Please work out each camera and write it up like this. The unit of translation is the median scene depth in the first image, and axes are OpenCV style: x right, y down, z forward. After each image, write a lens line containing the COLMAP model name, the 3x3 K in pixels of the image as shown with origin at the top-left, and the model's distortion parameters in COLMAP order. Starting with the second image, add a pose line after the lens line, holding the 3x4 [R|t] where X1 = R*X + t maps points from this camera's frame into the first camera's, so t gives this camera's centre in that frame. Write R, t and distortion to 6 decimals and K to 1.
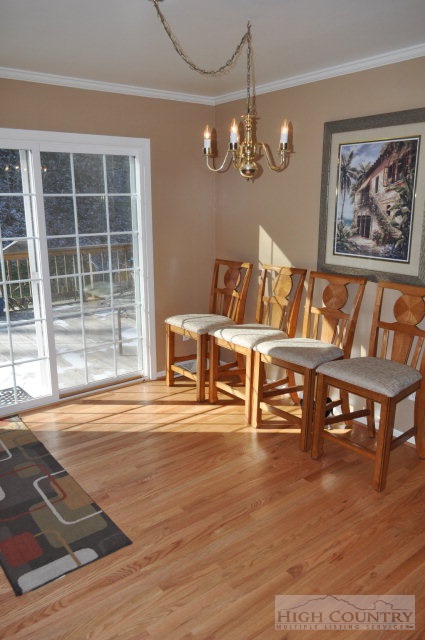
lens RADIAL K [[496.7, 0, 210.9], [0, 496.7, 318.8], [0, 0, 1]] dist [-0.010101, -0.005010]
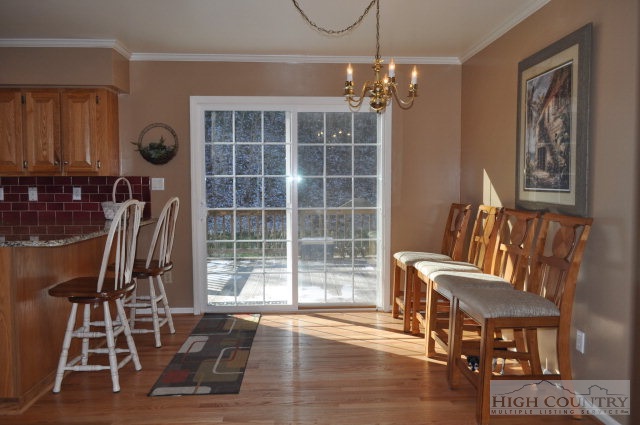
lens RADIAL K [[496.7, 0, 323.8], [0, 496.7, 211.6], [0, 0, 1]] dist [-0.010101, -0.005010]
pose [[0.824892, 0.036257, -0.564126, 0.494380], [-0.137732, 0.980757, -0.138365, 0.102586], [0.548254, 0.191834, 0.814013, 0.009857]]
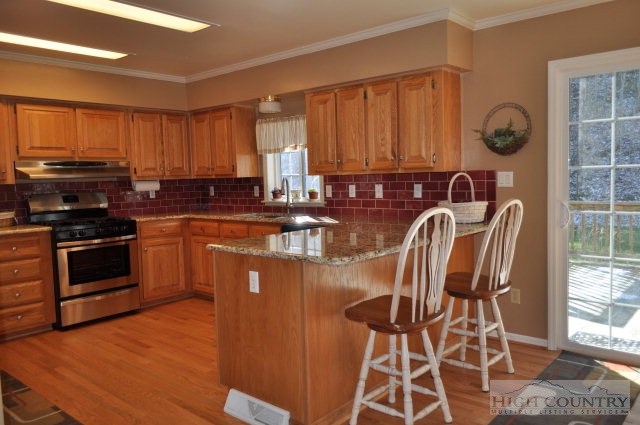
lens RADIAL K [[496.7, 0, 322.7], [0, 496.7, 211.3], [0, 0, 1]] dist [-0.010101, -0.005010]
pose [[0.198388, 0.074413, -0.977295, 0.339440], [-0.205050, 0.978200, 0.032858, 0.017176], [0.958434, 0.193875, 0.209322, 0.257114]]
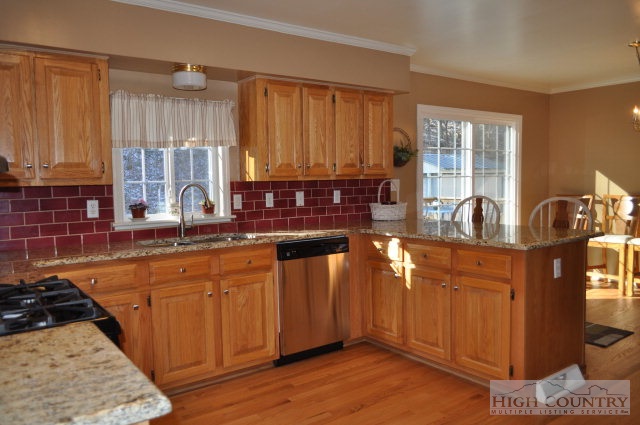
lens RADIAL K [[496.7, 0, 323.4], [0, 496.7, 211.5], [0, 0, 1]] dist [-0.010101, -0.005010]
pose [[0.999751, -0.010321, -0.019778, -0.850947], [0.006790, 0.985256, -0.170955, 0.225399], [0.021251, 0.170778, 0.985080, -0.566893]]
